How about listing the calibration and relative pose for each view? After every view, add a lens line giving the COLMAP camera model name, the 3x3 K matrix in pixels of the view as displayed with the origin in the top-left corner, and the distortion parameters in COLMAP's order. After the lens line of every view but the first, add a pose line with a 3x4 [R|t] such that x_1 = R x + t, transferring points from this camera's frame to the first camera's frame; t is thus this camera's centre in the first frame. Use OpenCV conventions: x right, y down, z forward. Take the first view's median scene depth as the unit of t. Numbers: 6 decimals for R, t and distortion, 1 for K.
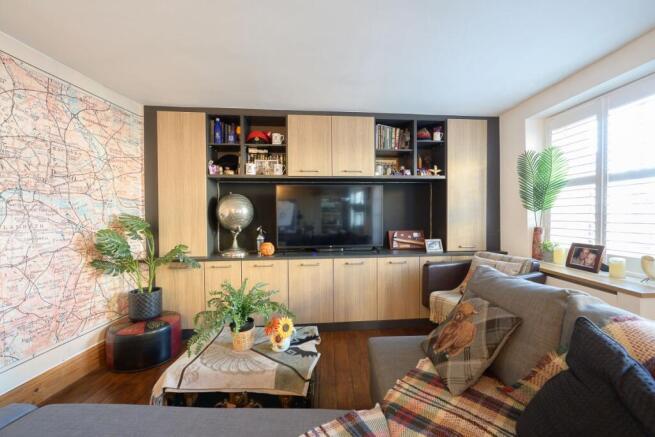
lens RADIAL K [[259.7, 0, 331.8], [0, 259.7, 219.6], [0, 0, 1]] dist [-0.008234, 0.001051]
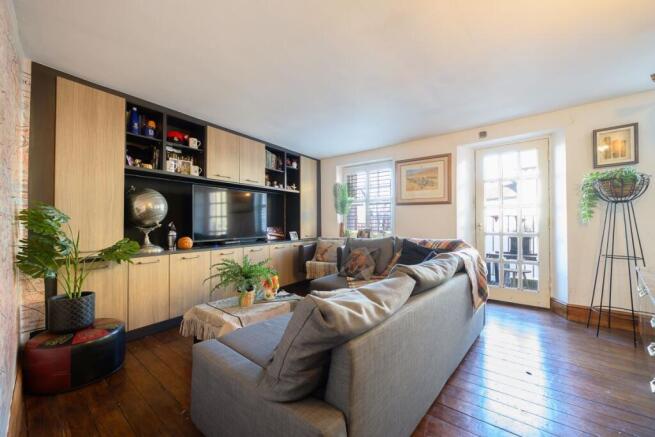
lens RADIAL K [[259.7, 0, 328.7], [0, 259.7, 221.2], [0, 0, 1]] dist [-0.008234, 0.001051]
pose [[0.630886, 0.009526, 0.775817, -0.707550], [0.013352, 0.999643, -0.023132, 0.055151], [-0.775761, 0.024952, 0.630534, -0.135909]]
